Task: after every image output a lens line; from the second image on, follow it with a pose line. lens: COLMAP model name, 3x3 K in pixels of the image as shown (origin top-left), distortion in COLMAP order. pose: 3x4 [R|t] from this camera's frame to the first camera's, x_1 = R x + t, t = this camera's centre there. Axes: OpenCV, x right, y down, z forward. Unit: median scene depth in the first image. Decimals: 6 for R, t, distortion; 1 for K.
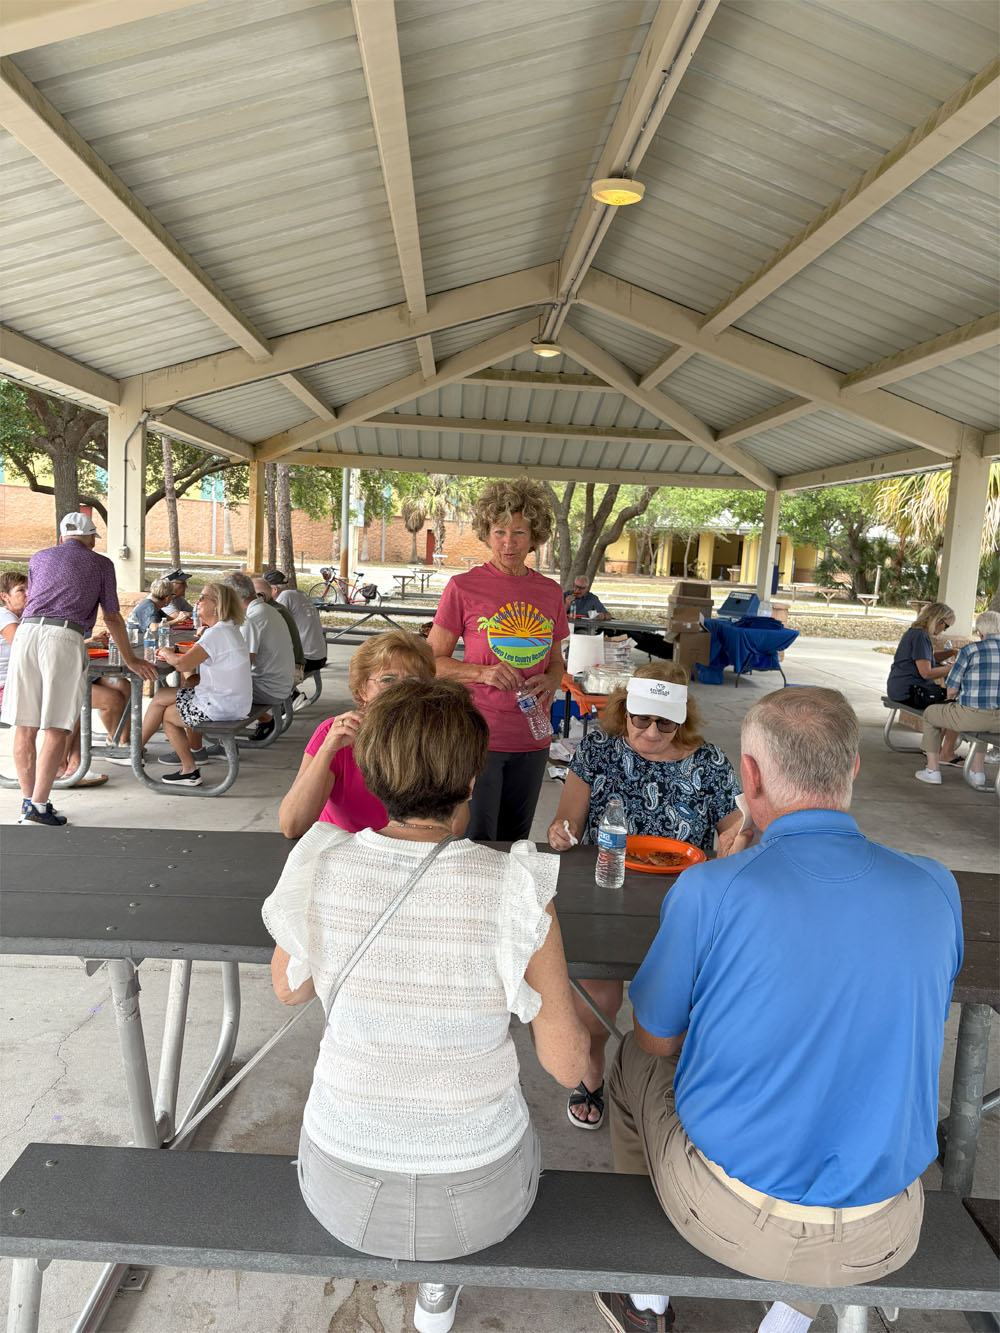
lens RADIAL K [[1018.7, 0, 500.0], [0, 1018.7, 666.5], [0, 0, 1]] dist [0.117110, -0.043455]
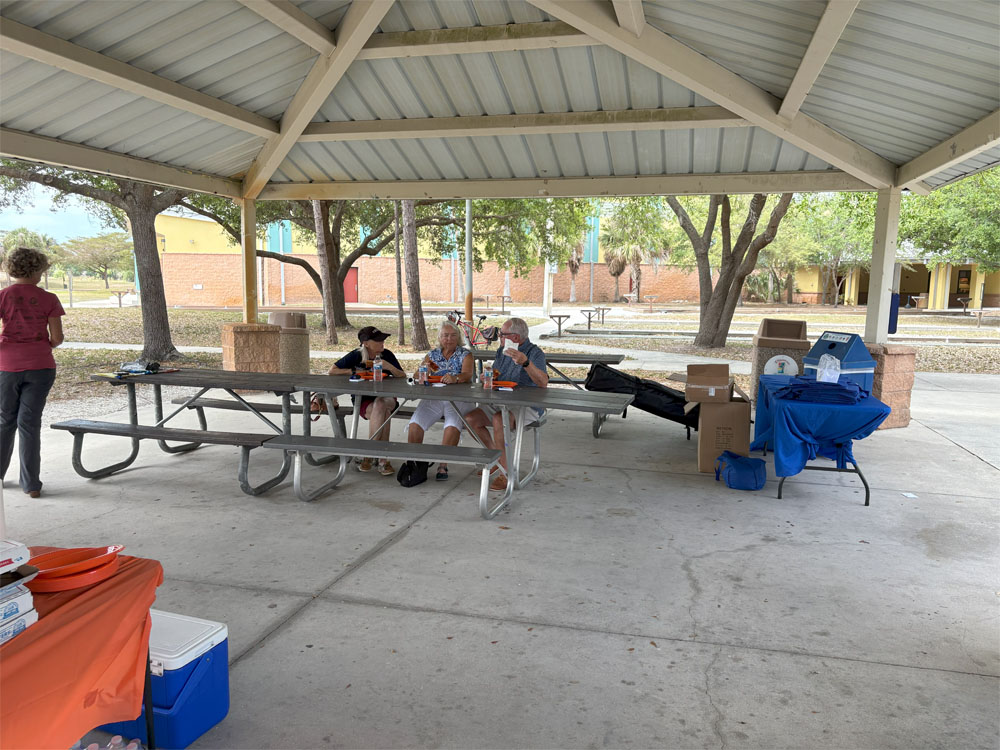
lens RADIAL K [[768.7, 0, 500.0], [0, 768.7, 375.0], [0, 0, 1]] dist [0.041228, -0.047754]
pose [[0.957602, -0.009892, -0.287926, 0.153521], [0.007632, 0.999931, -0.008971, -0.036786], [0.287994, 0.006393, 0.957611, 0.393409]]
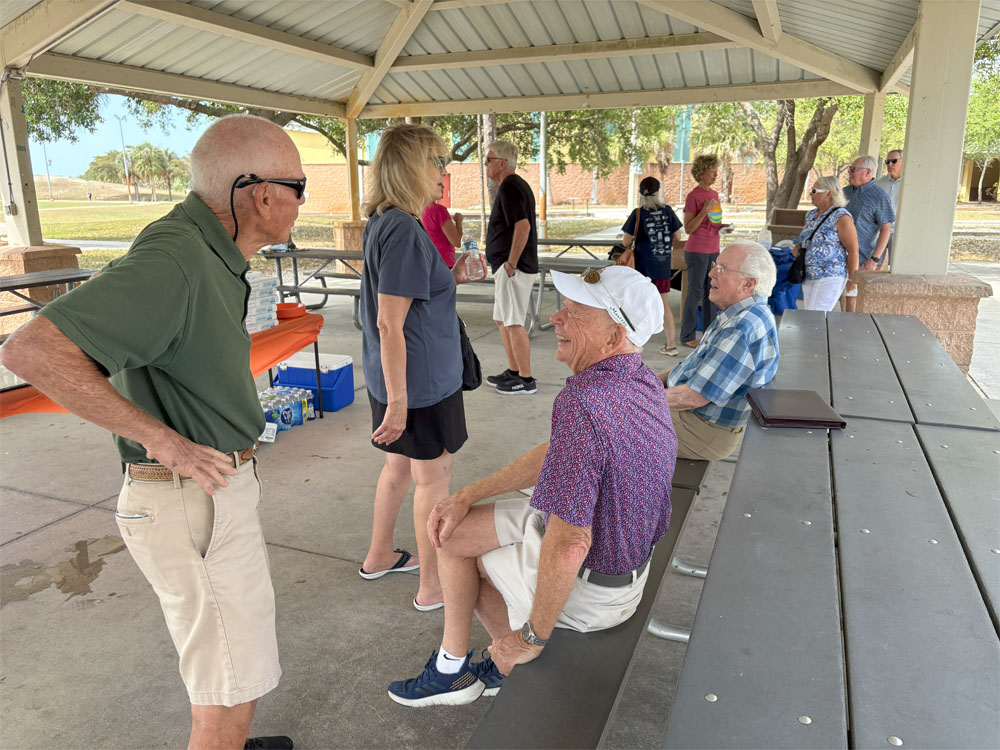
lens RADIAL K [[766.5, 0, 500.0], [0, 766.5, 375.0], [0, 0, 1]] dist [0.000800, 0.004006]
pose [[0.913736, 0.034301, -0.404857, 0.237165], [0.011832, 0.993761, 0.110900, -0.013929], [0.406135, -0.106123, 0.907630, 0.267292]]
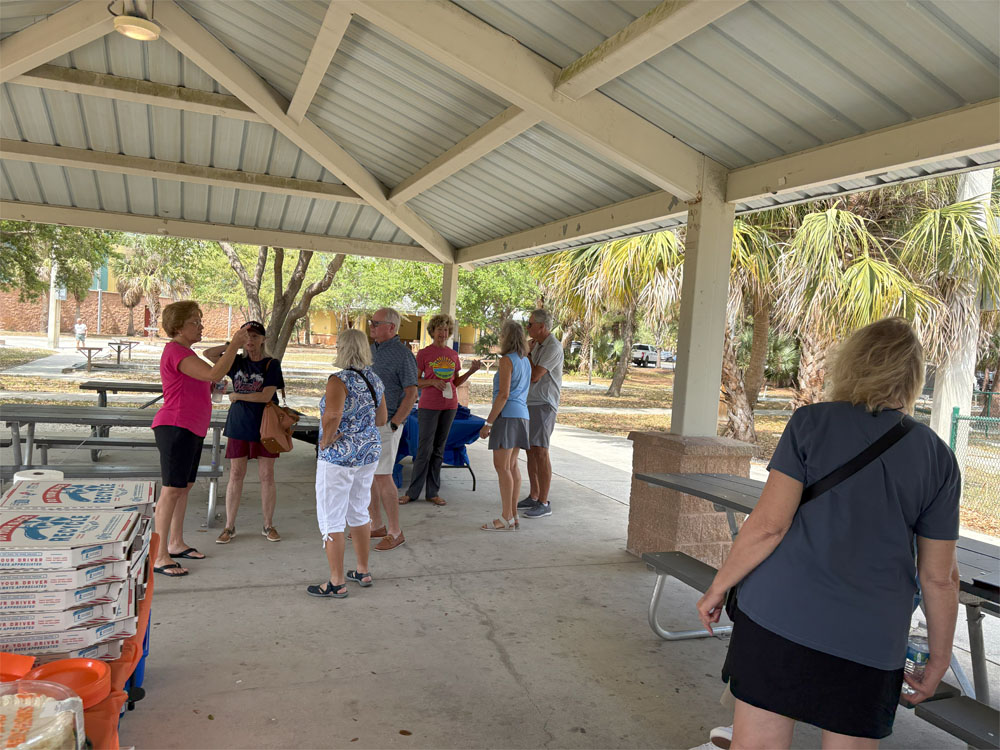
lens RADIAL K [[758.7, 0, 507.7], [0, 758.7, 370.8], [0, 0, 1]] dist [0.042398, -0.043112]
pose [[0.941047, -0.008540, 0.338167, 0.072130], [0.027760, 0.998259, -0.052040, -0.031267], [-0.337134, 0.058360, 0.939646, 0.310966]]
